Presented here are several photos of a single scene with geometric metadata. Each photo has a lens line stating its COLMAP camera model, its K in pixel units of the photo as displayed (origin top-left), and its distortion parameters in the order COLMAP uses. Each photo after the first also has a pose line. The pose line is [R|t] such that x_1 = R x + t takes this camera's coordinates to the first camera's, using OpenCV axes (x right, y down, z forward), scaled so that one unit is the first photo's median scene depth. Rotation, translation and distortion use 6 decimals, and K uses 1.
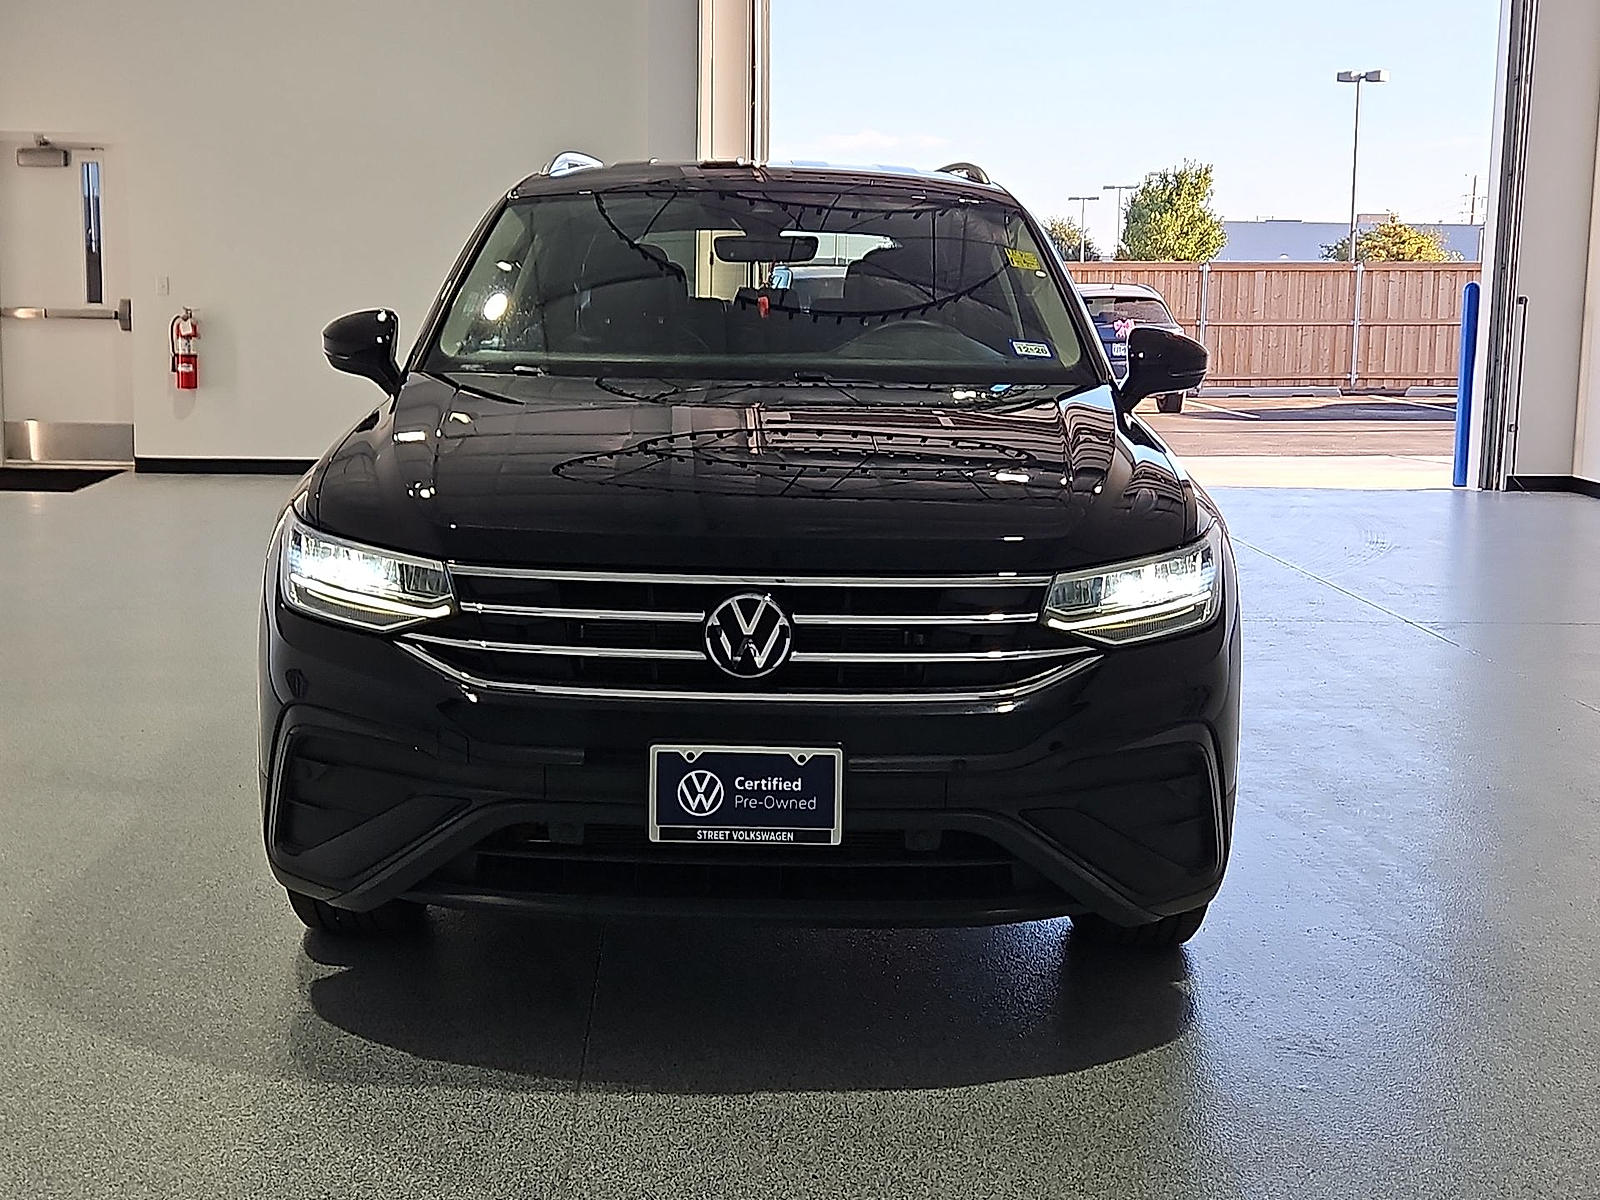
lens RADIAL K [[1877.3, 0, 780.5], [0, 1877.3, 603.5], [0, 0, 1]] dist [0.199200, -0.004545]
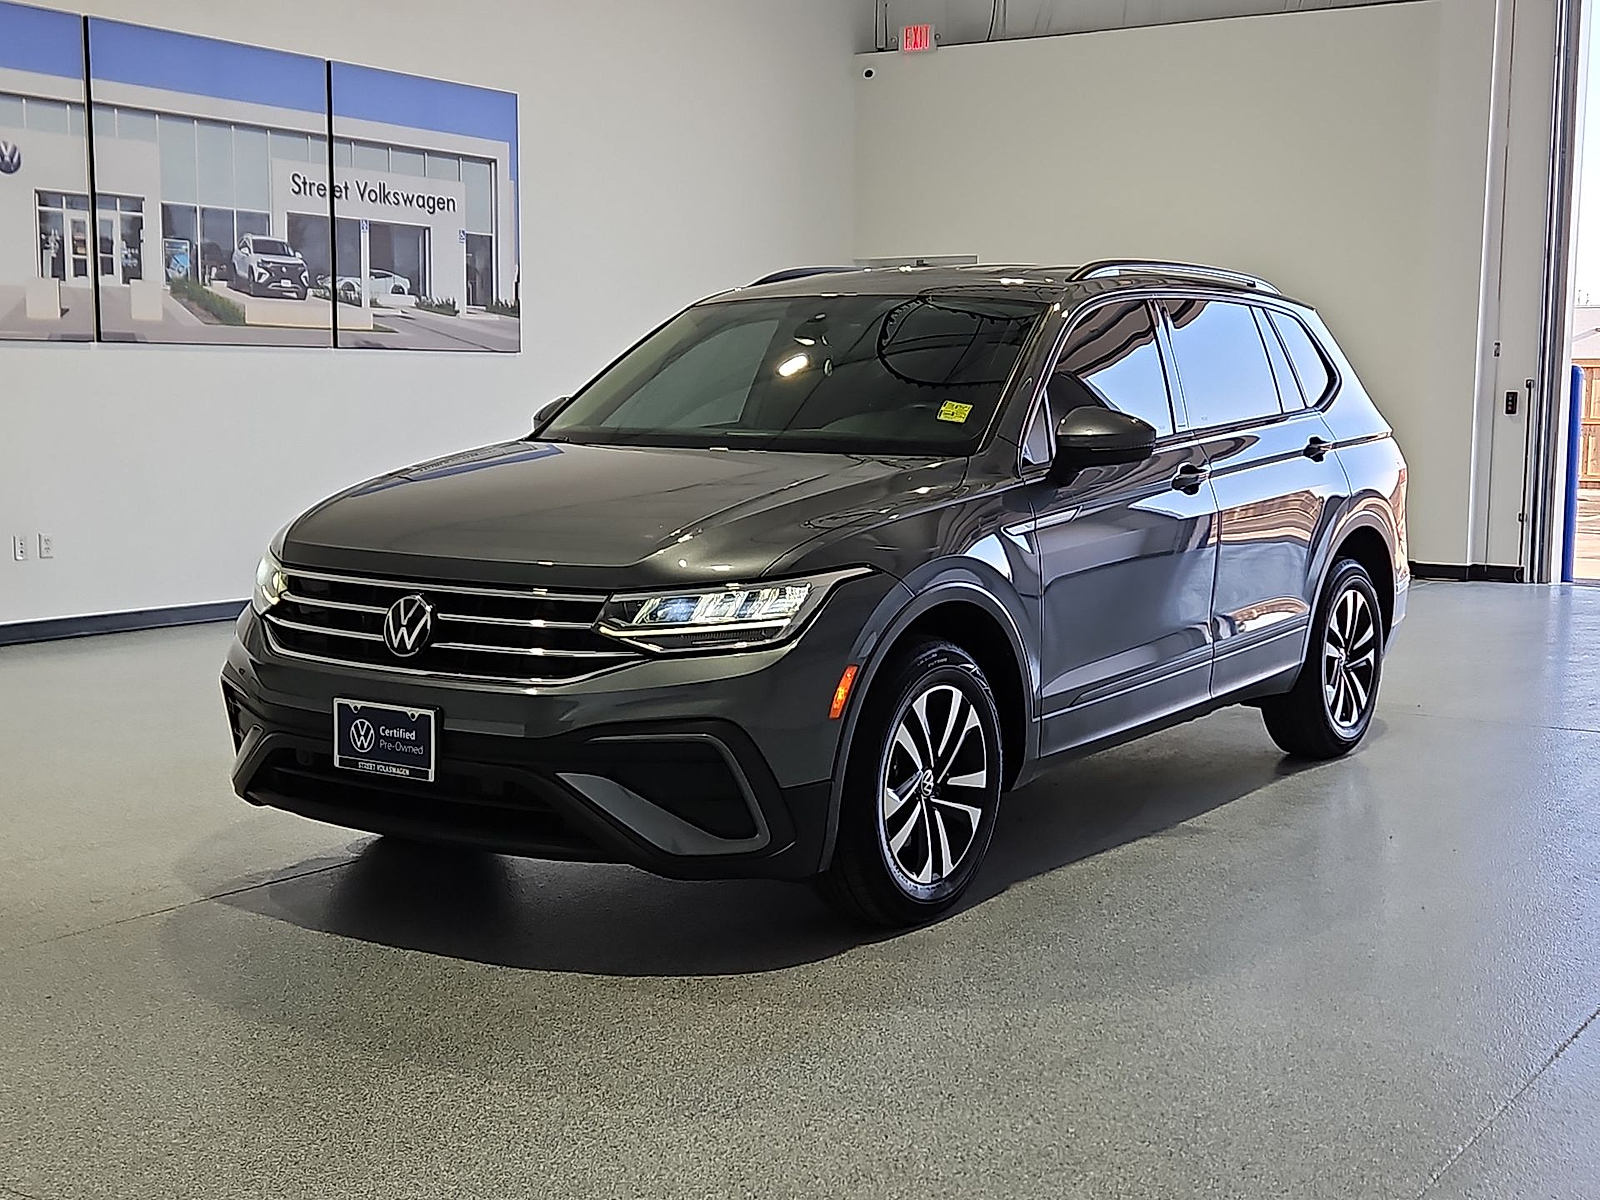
lens RADIAL K [[1877.3, 0, 780.5], [0, 1877.3, 603.5], [0, 0, 1]] dist [0.199200, -0.004545]
pose [[0.845902, 0.048432, -0.531135, 0.960666], [-0.071597, 0.997166, -0.023100, 0.013264], [0.528511, 0.057568, 0.846973, -0.034255]]
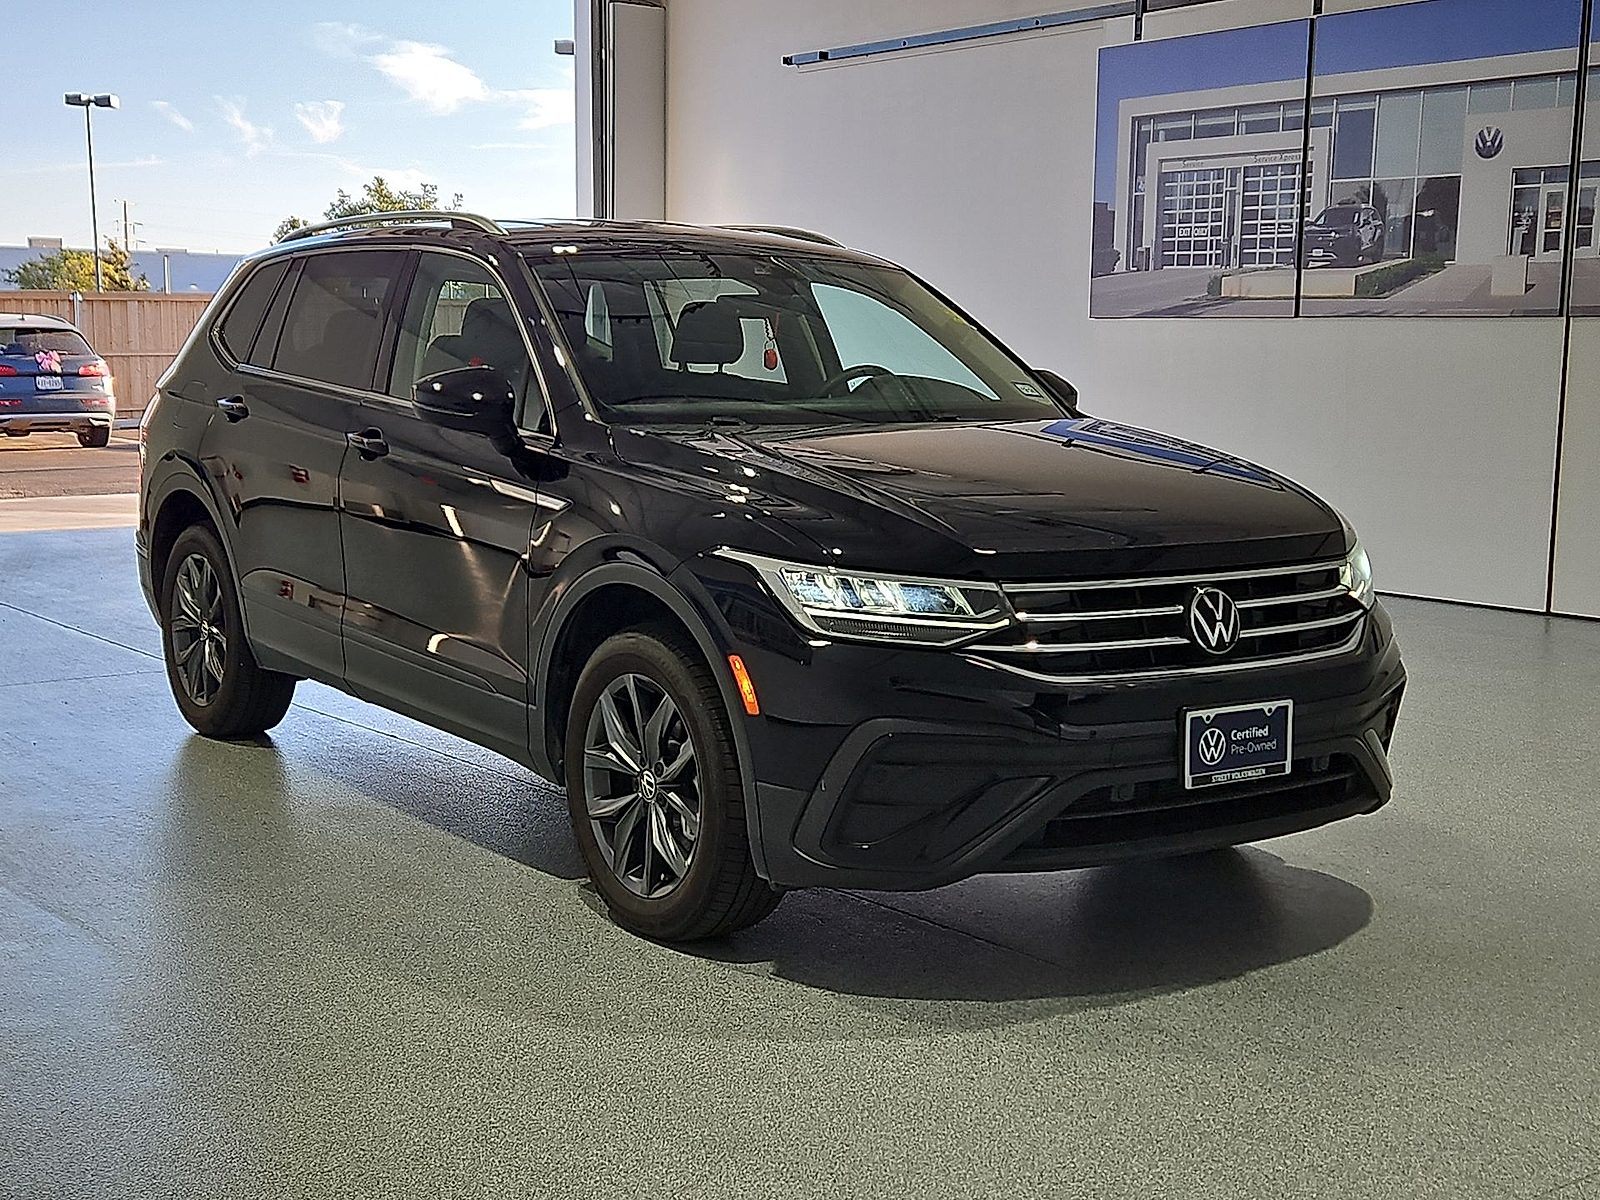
lens RADIAL K [[1784.2, 0, 829.5], [0, 1784.2, 603.0], [0, 0, 1]] dist [0.184448, -0.007901]
pose [[0.822513, -0.081449, 0.562884, -0.927417], [0.088410, 0.995972, 0.014927, -0.036461], [-0.561833, 0.037486, 0.826401, 0.137447]]
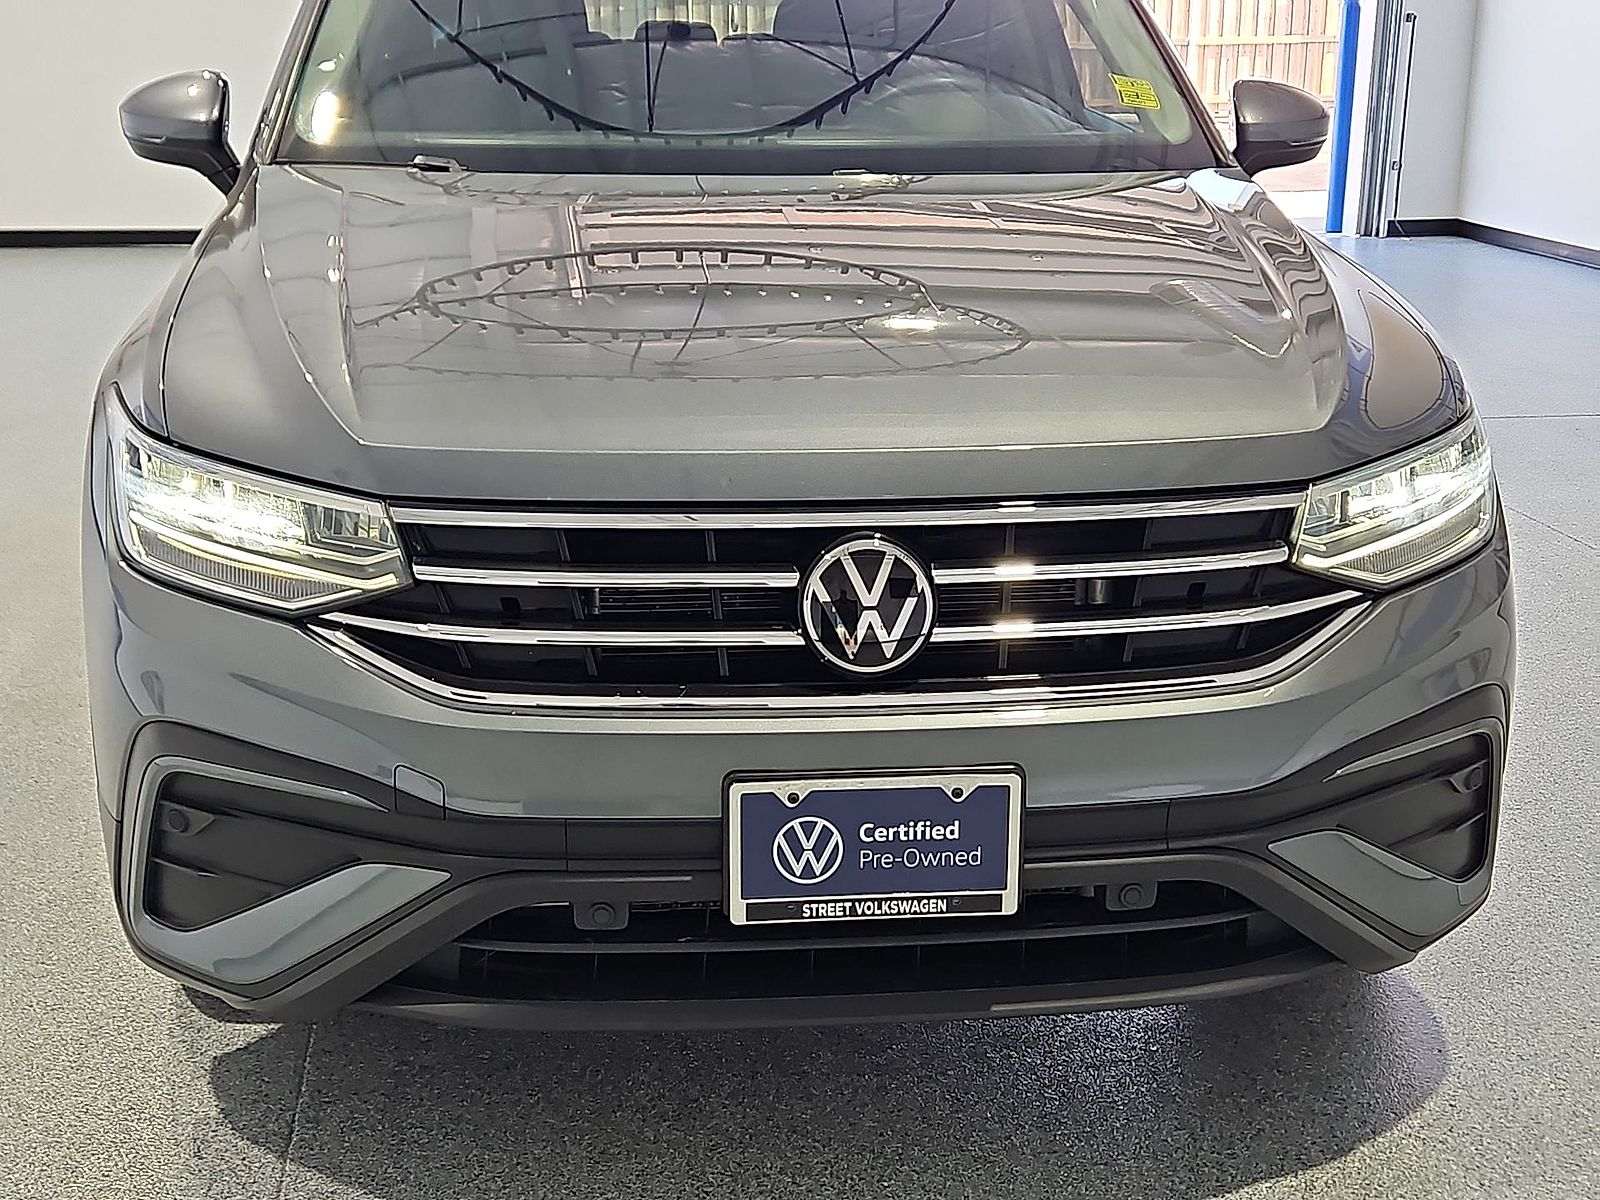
lens RADIAL K [[1877.3, 0, 780.5], [0, 1877.3, 603.5], [0, 0, 1]] dist [0.199200, -0.004545]
pose [[0.993488, -0.041545, 0.106088, -0.117874], [0.026943, 0.990406, 0.135539, -0.073886], [-0.110701, -0.131799, 0.985076, 0.362537]]
